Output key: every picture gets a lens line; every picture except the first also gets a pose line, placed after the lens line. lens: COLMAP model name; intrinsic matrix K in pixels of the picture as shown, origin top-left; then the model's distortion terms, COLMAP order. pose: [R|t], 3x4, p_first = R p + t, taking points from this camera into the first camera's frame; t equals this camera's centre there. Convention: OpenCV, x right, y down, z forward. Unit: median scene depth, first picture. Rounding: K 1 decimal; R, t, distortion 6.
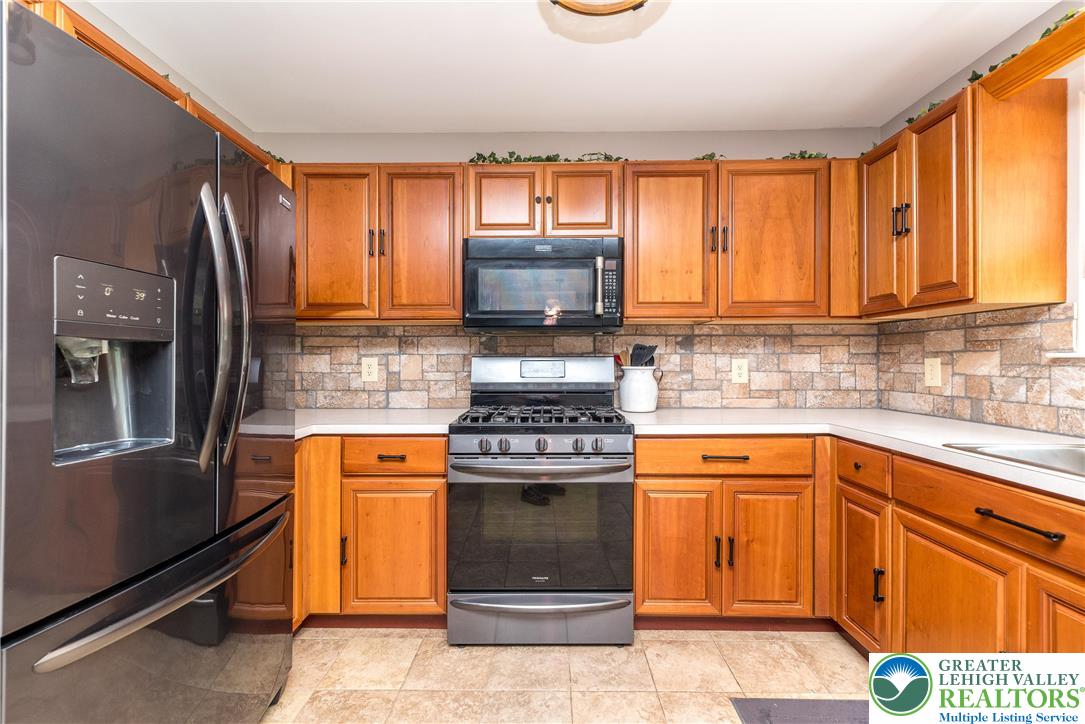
lens RADIAL K [[472.9, 0, 546.7], [0, 472.9, 364.6], [0, 0, 1]] dist [0.007911, 0.000291]
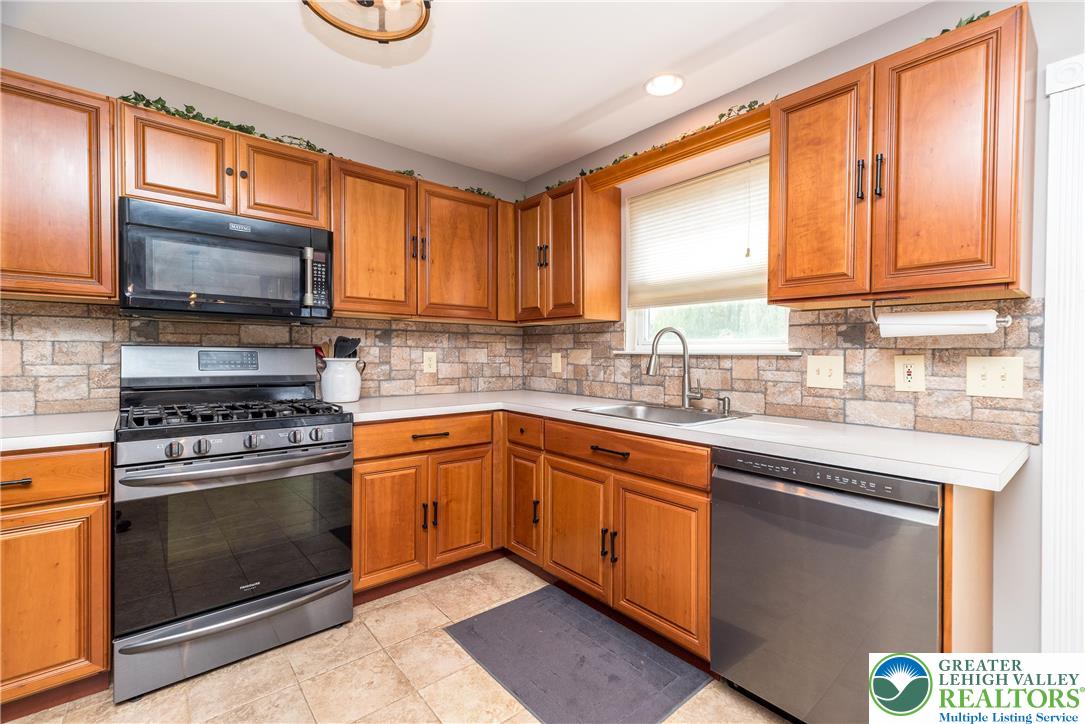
lens RADIAL K [[472.9, 0, 538.5], [0, 472.9, 355.1], [0, 0, 1]] dist [0.007911, 0.000291]
pose [[0.763403, 0.007047, 0.645884, -0.177403], [-0.005794, 0.999975, -0.004062, -0.001067], [-0.645897, -0.000641, 0.763424, -0.074329]]
